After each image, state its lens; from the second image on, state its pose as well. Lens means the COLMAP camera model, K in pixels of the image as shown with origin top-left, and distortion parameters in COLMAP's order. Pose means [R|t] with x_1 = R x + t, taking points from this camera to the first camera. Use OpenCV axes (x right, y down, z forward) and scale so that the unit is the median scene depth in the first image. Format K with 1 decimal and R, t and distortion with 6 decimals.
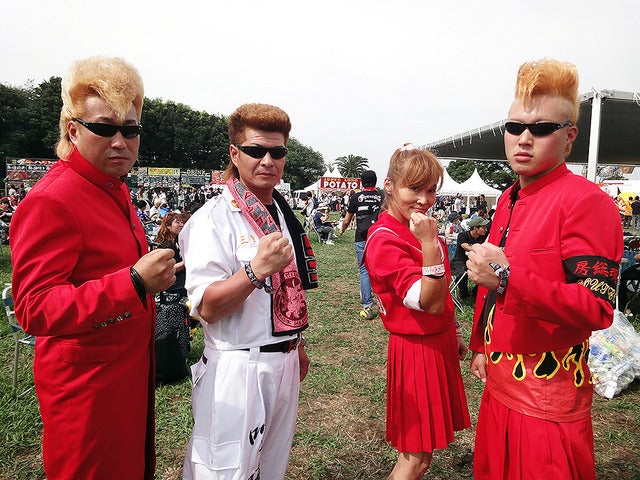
lens RADIAL K [[449.0, 0, 320.0], [0, 449.0, 240.0], [0, 0, 1]] dist [0.102394, -0.038678]
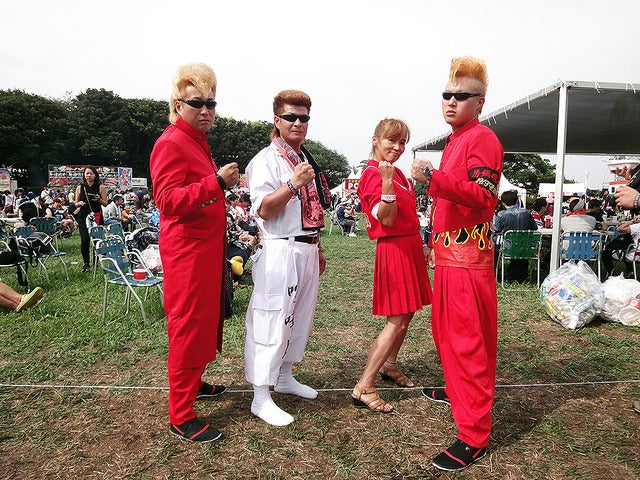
lens RADIAL K [[449.0, 0, 320.0], [0, 449.0, 240.0], [0, 0, 1]] dist [0.102394, -0.038678]
pose [[0.998417, -0.004295, -0.056074, 0.046864], [0.003768, 0.999948, -0.009498, 0.236355], [0.056112, 0.009272, 0.998381, -0.557661]]
